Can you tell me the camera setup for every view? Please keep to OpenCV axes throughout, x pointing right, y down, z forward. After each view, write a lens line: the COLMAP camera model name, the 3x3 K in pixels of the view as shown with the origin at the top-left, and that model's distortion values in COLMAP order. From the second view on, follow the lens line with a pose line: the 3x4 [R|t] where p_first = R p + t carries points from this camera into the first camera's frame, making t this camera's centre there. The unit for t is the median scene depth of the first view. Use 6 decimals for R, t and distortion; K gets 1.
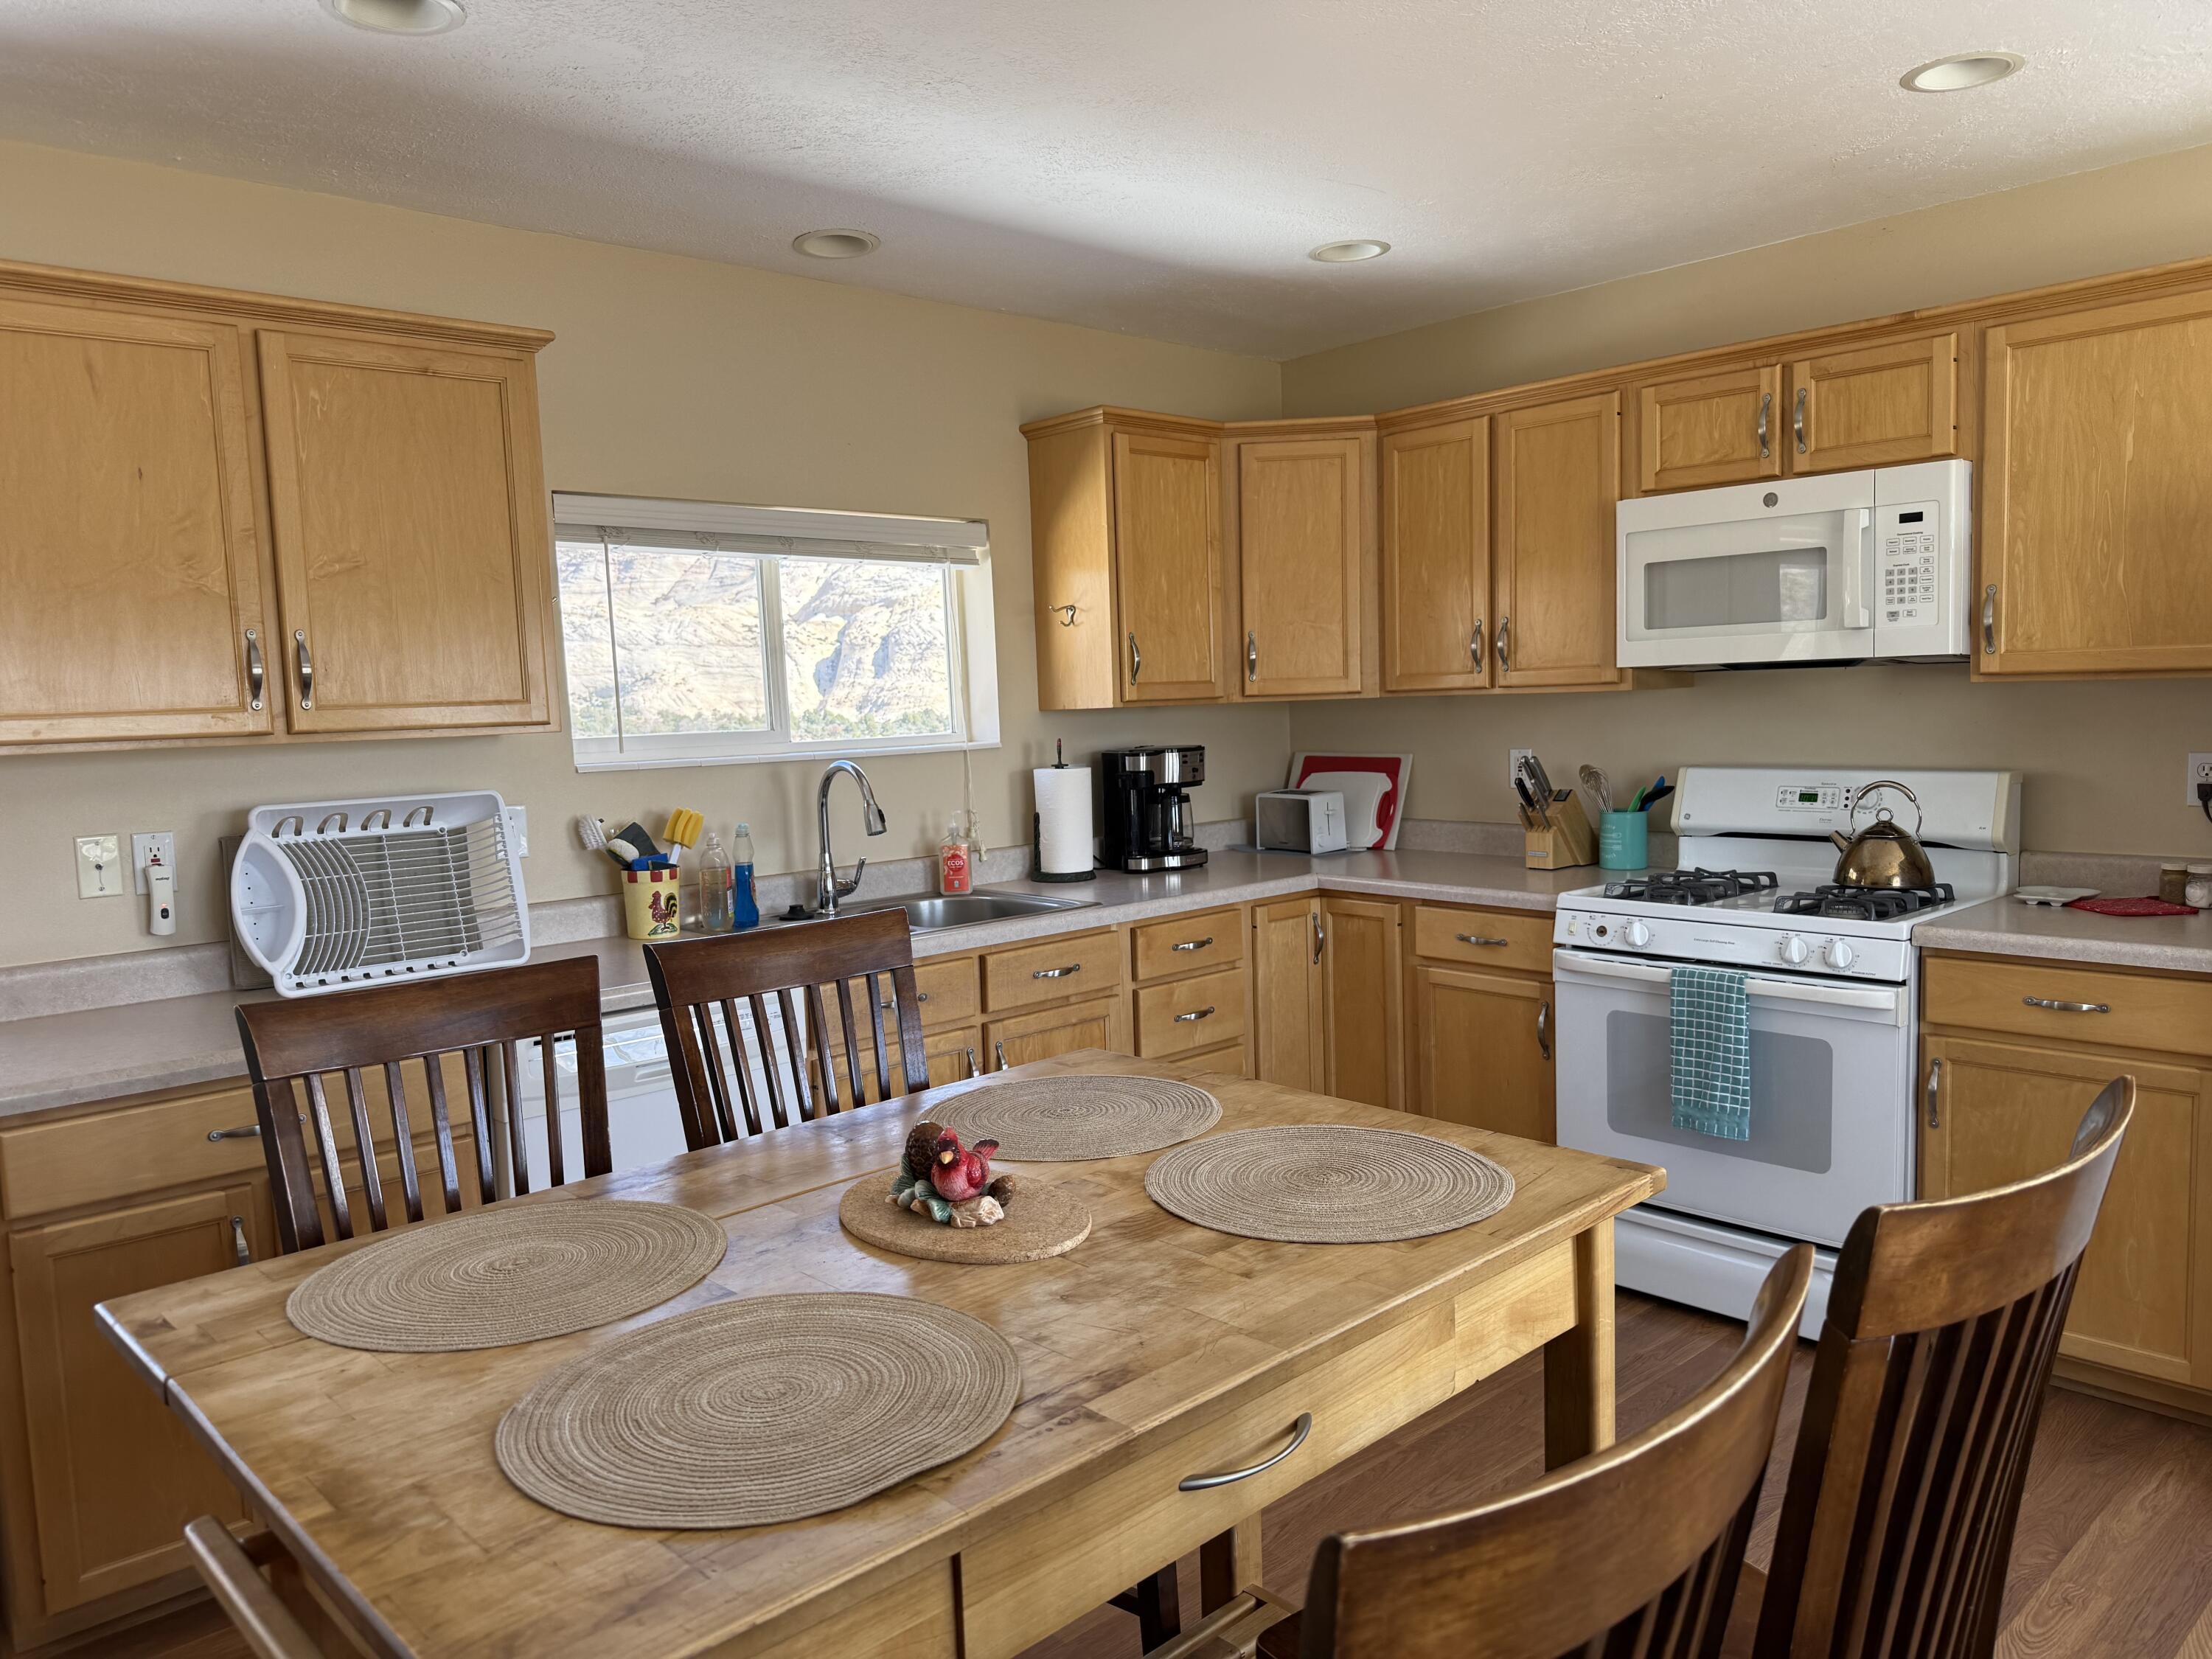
lens RADIAL K [[1563.9, 0, 1106.0], [0, 1563.9, 829.5], [0, 0, 1]] dist [0.007855, -0.054102]
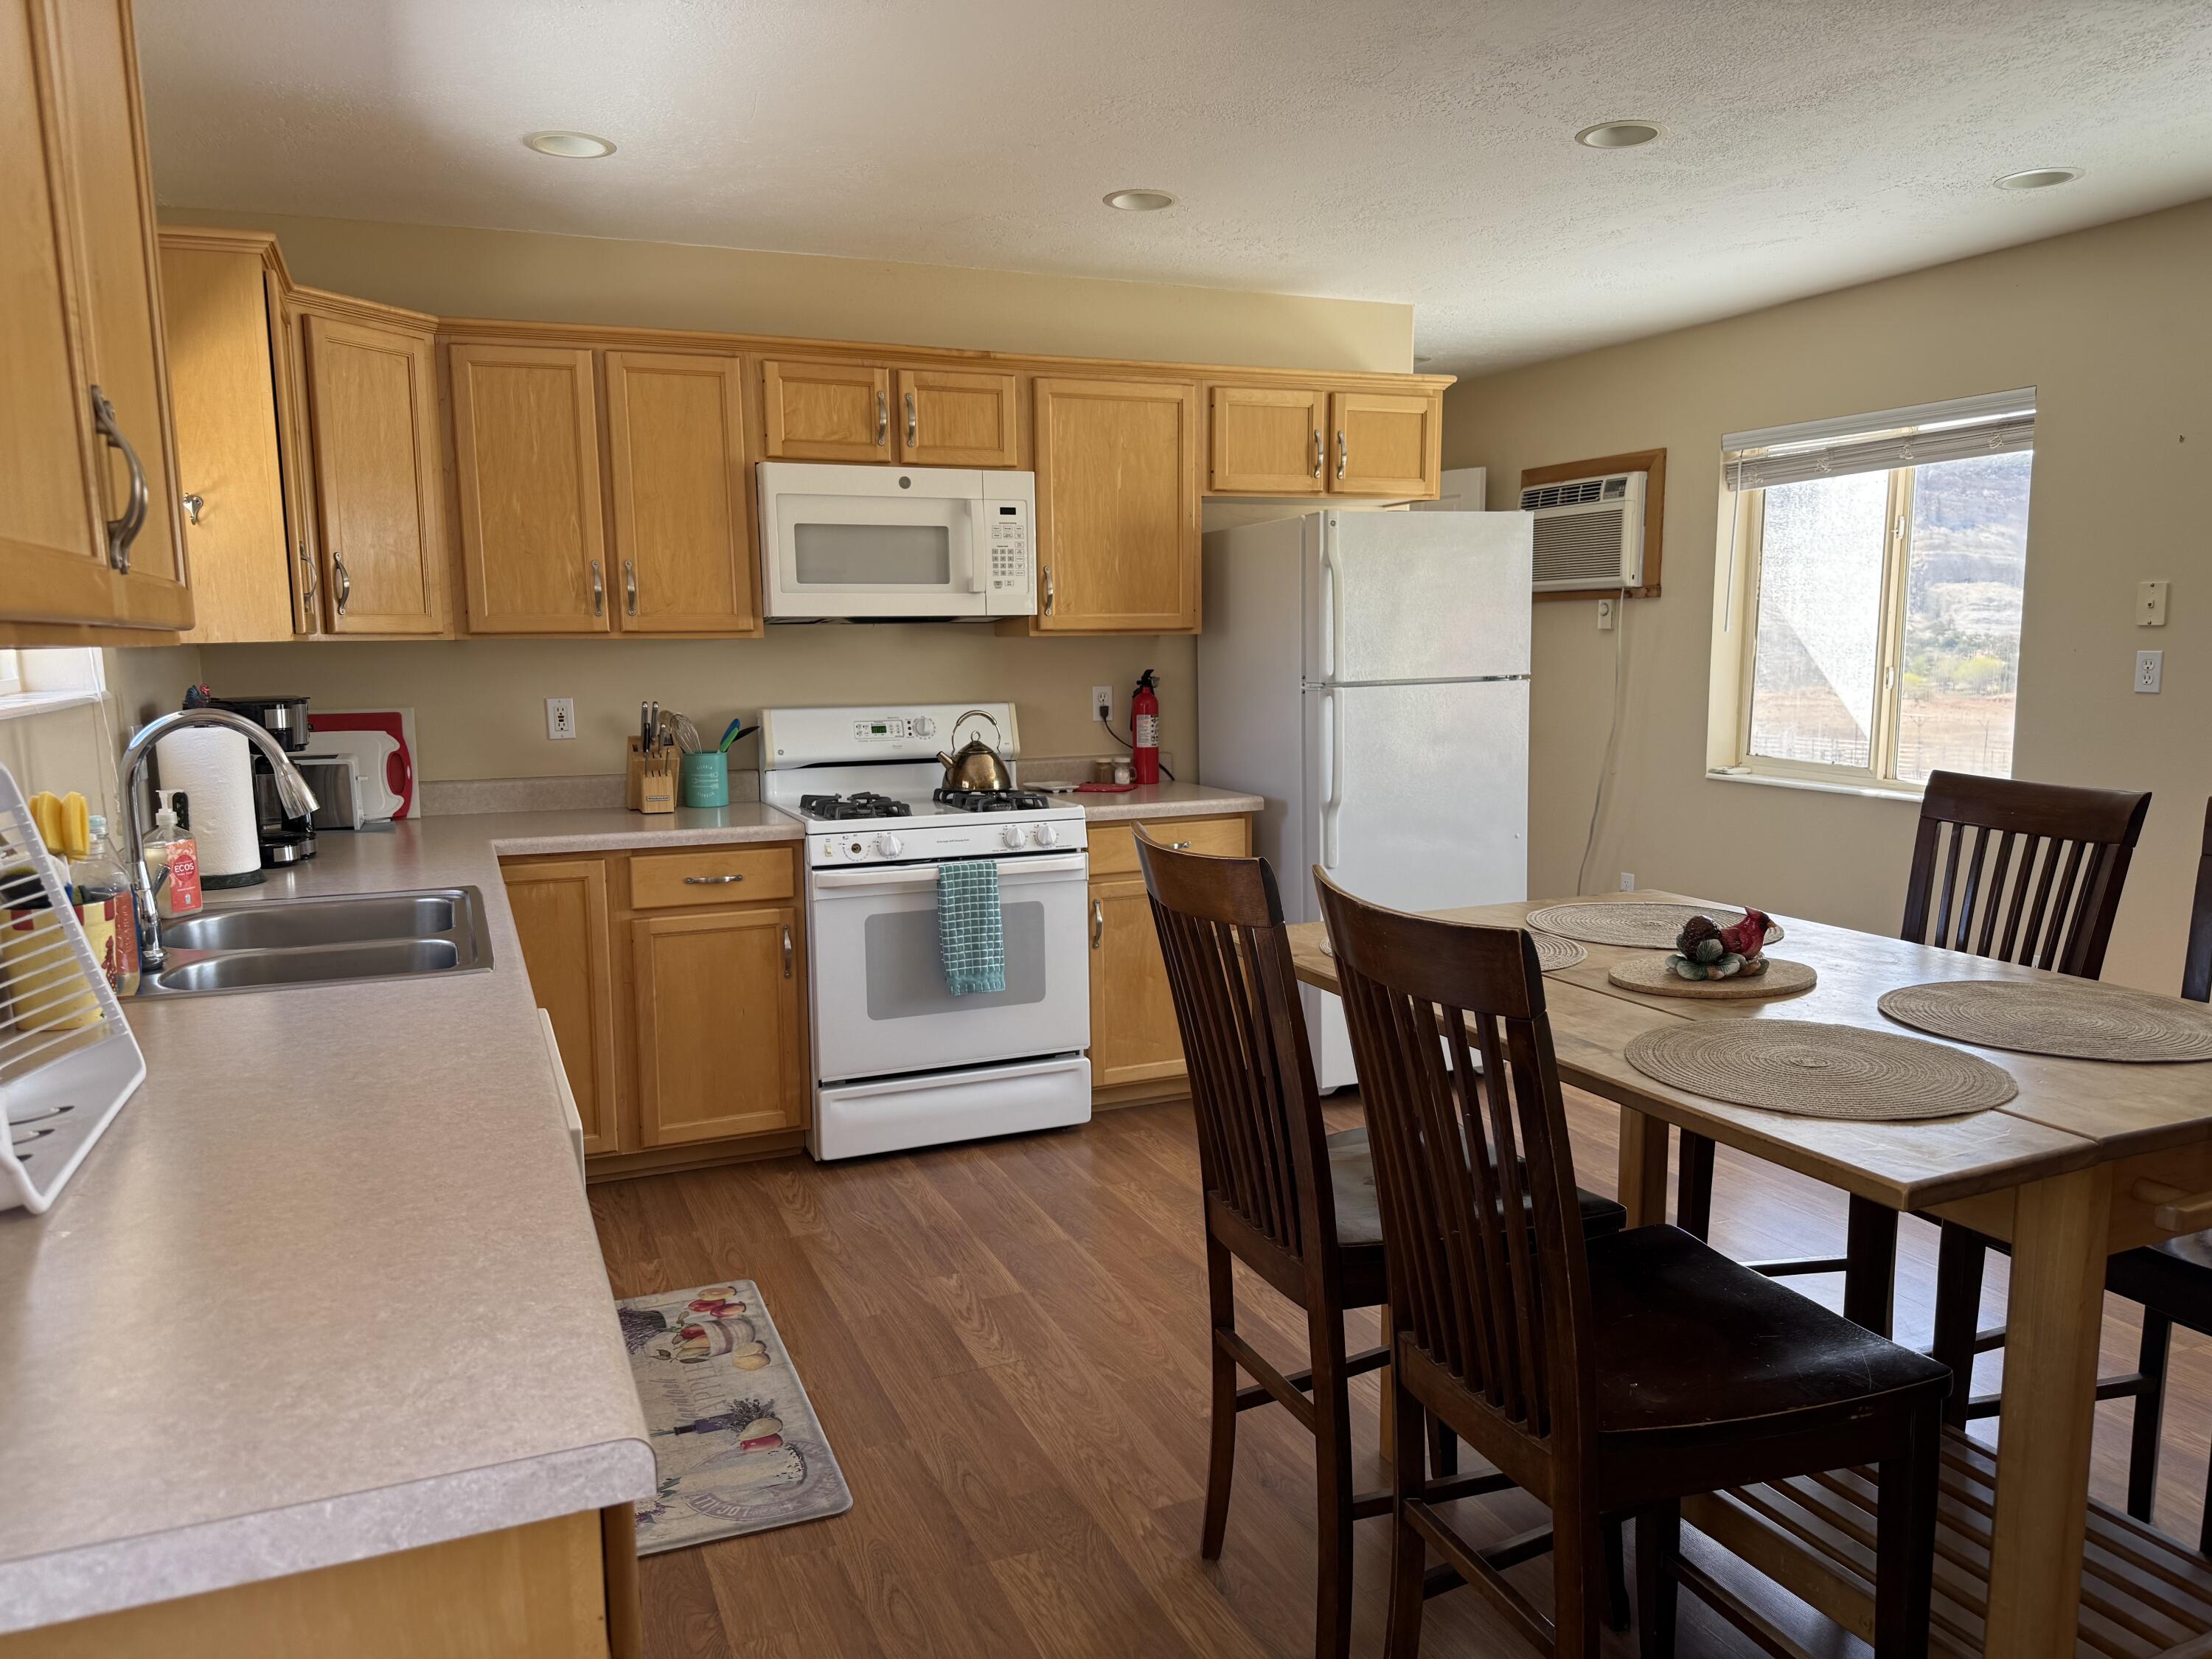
lens RADIAL K [[1550.9, 0, 1083.3], [0, 1550.9, 840.4], [0, 0, 1]] dist [0.132914, -0.206220]
pose [[0.307023, -0.092554, 0.947191, -0.707312], [0.085353, 0.993927, 0.069455, -0.005130], [-0.947867, 0.059521, 0.313058, 0.492906]]
